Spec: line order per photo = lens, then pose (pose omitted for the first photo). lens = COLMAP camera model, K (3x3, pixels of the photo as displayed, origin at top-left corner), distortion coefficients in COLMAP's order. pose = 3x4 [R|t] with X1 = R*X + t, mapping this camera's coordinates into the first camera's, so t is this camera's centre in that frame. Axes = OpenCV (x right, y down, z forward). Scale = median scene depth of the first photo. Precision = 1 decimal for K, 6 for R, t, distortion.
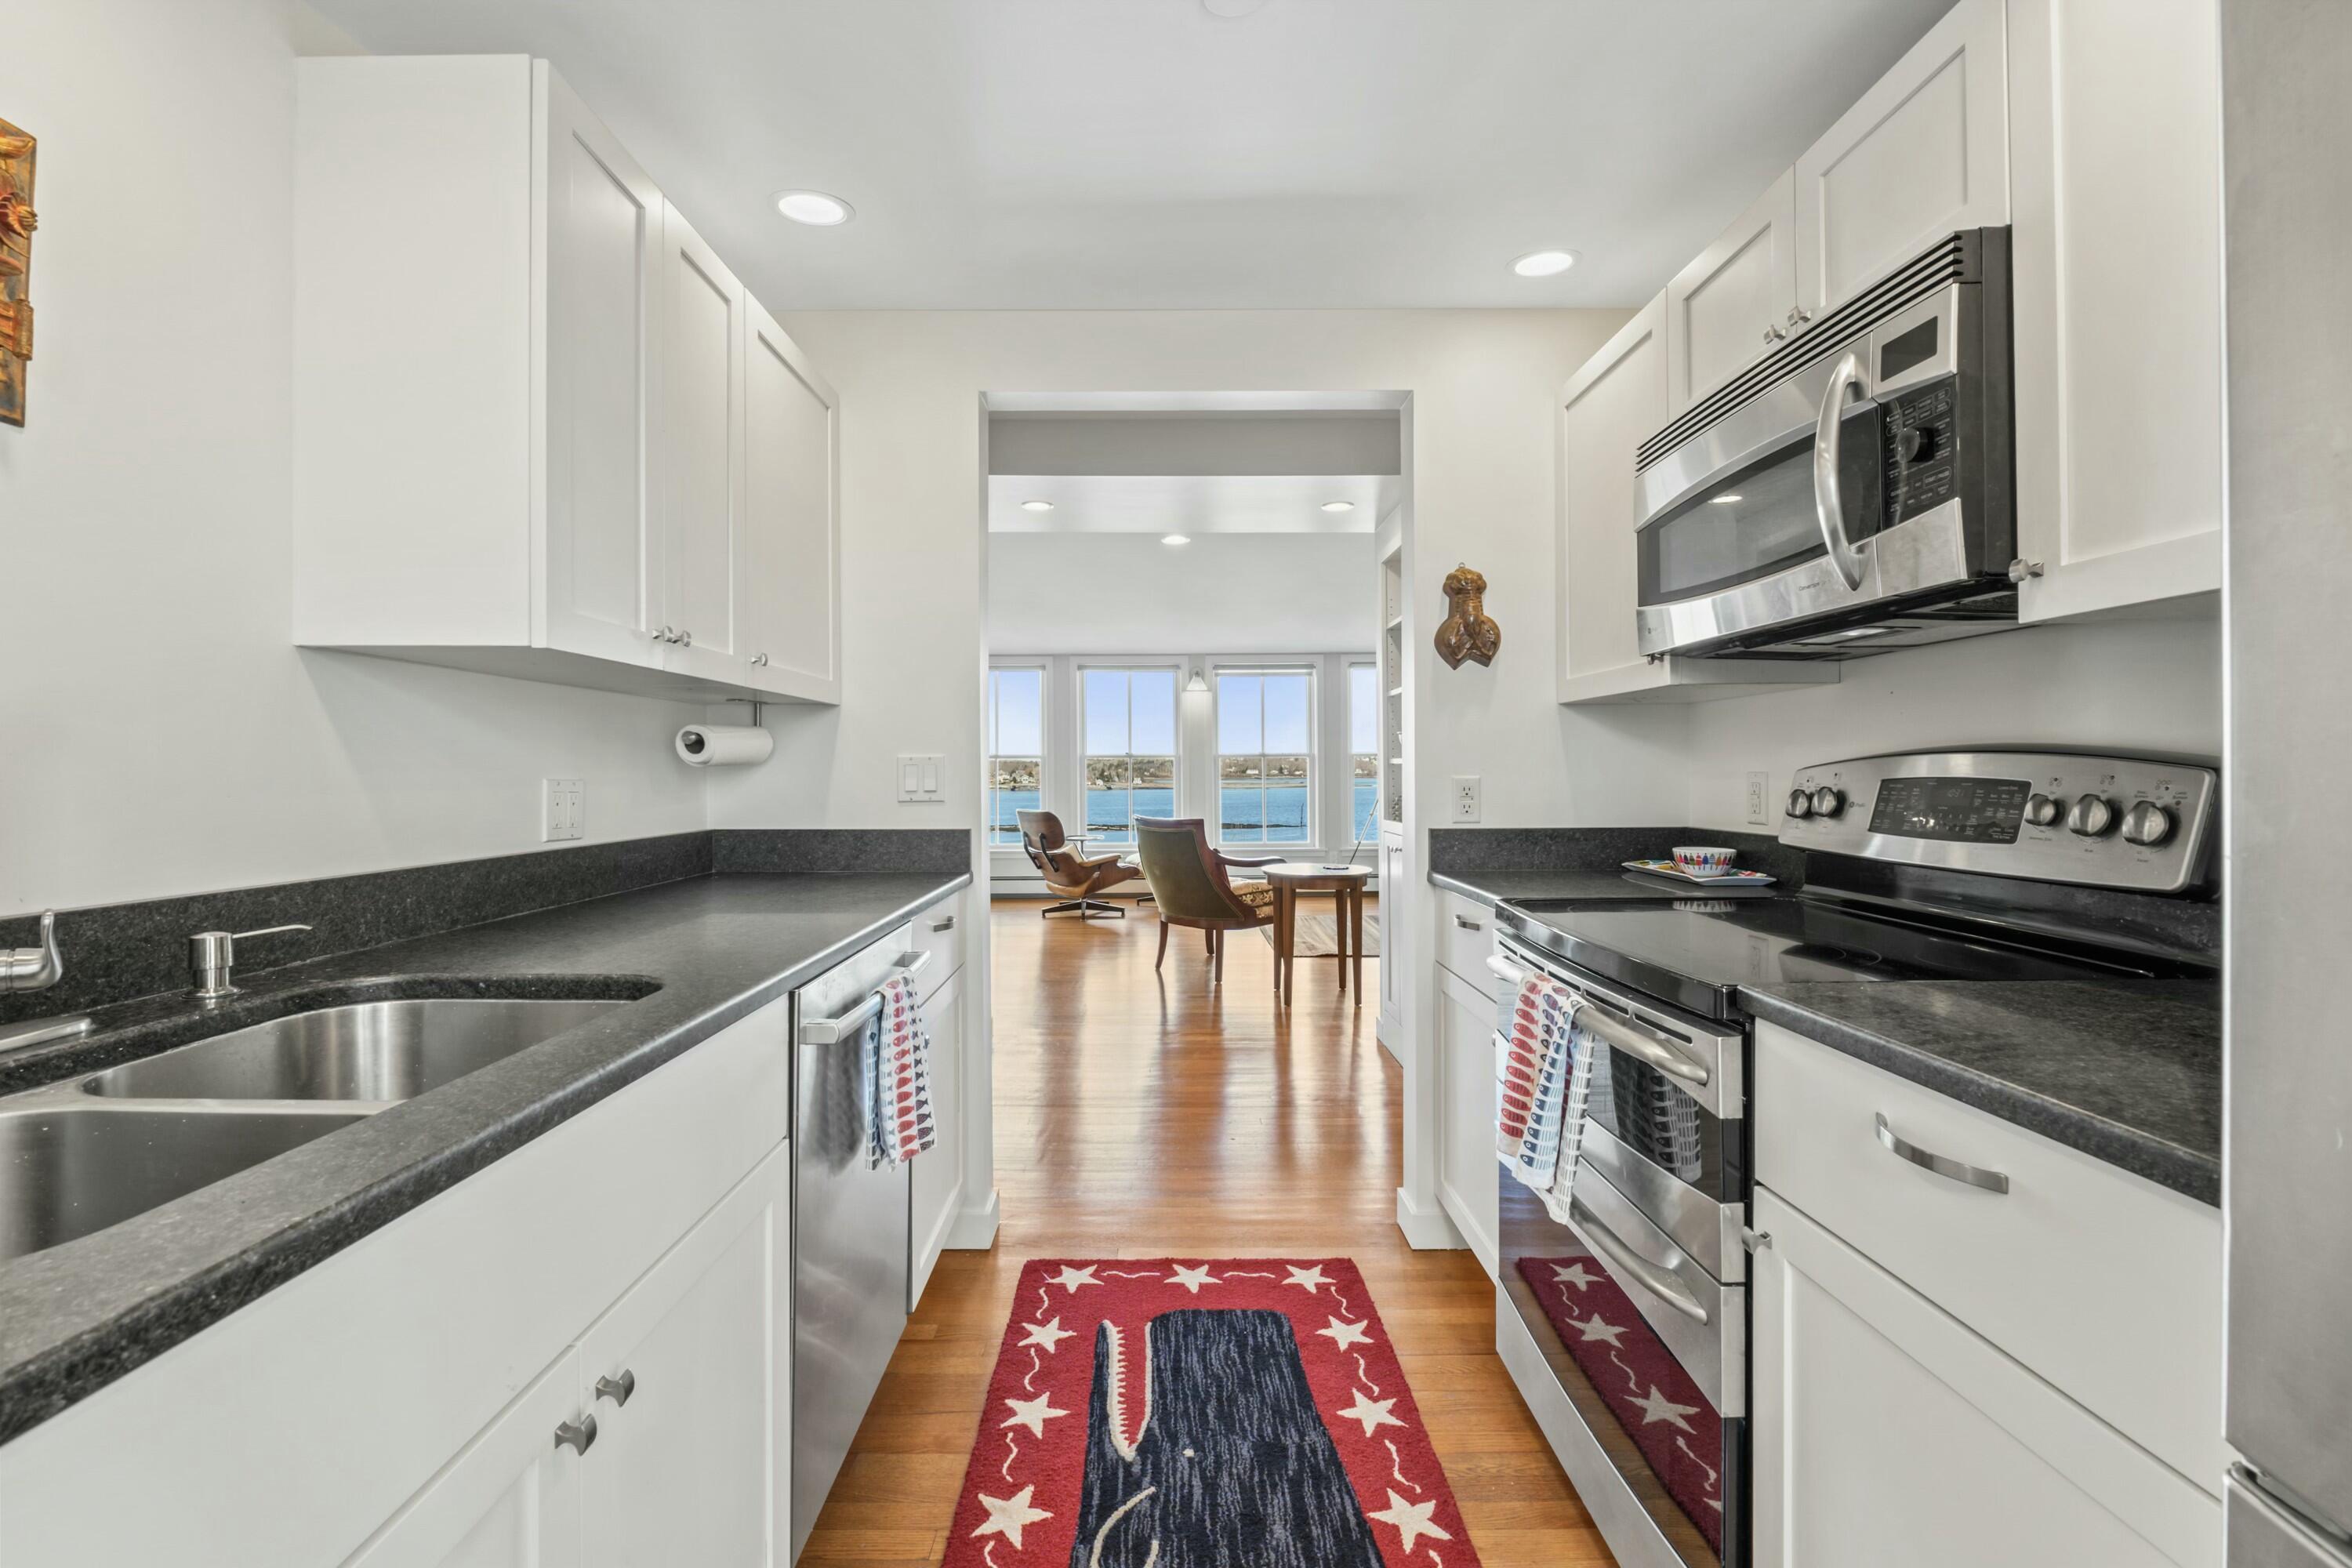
lens RADIAL K [[1004.1, 0, 1228.6], [0, 1004.1, 764.5], [0, 0, 1]] dist [-0.010558, -0.000007]
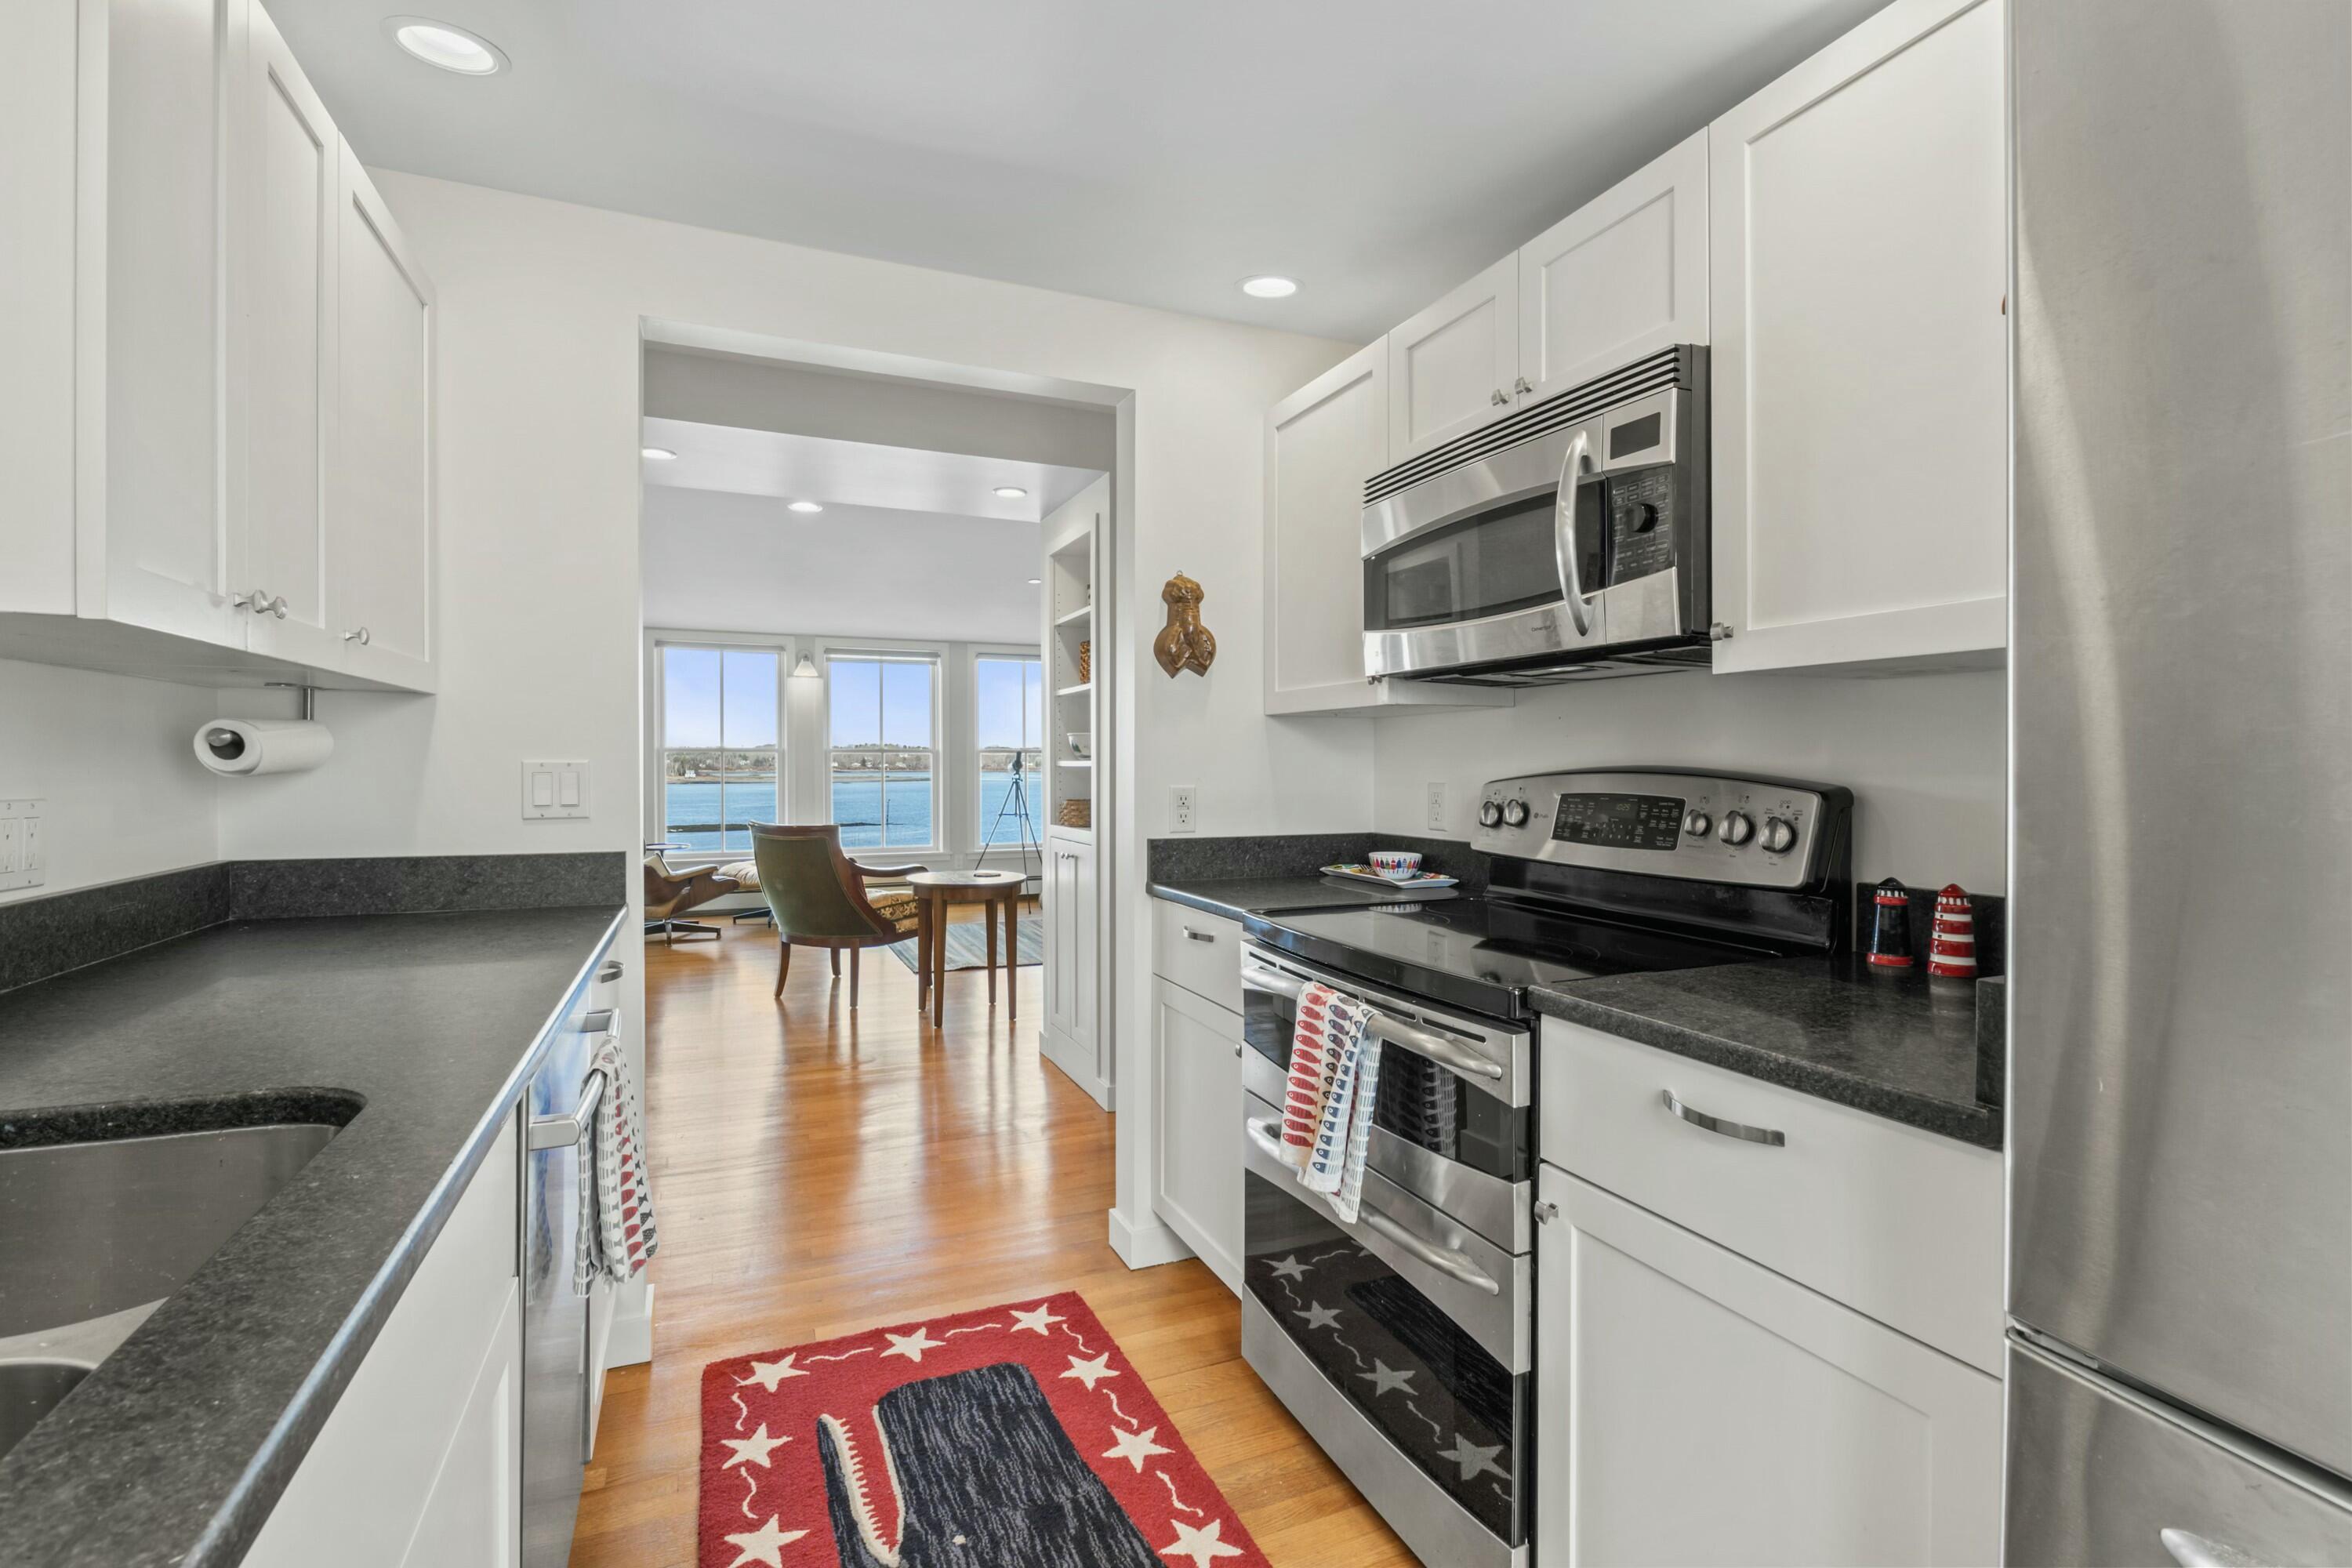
lens RADIAL K [[1043.2, 0, 1242.0], [0, 1043.2, 761.5], [0, 0, 1]] dist [-0.012835, -0.000318]
pose [[0.919783, 0.010620, 0.392283, -0.159603], [-0.011920, 0.999929, 0.000876, -0.019082], [-0.392245, -0.005482, 0.919844, 0.035002]]
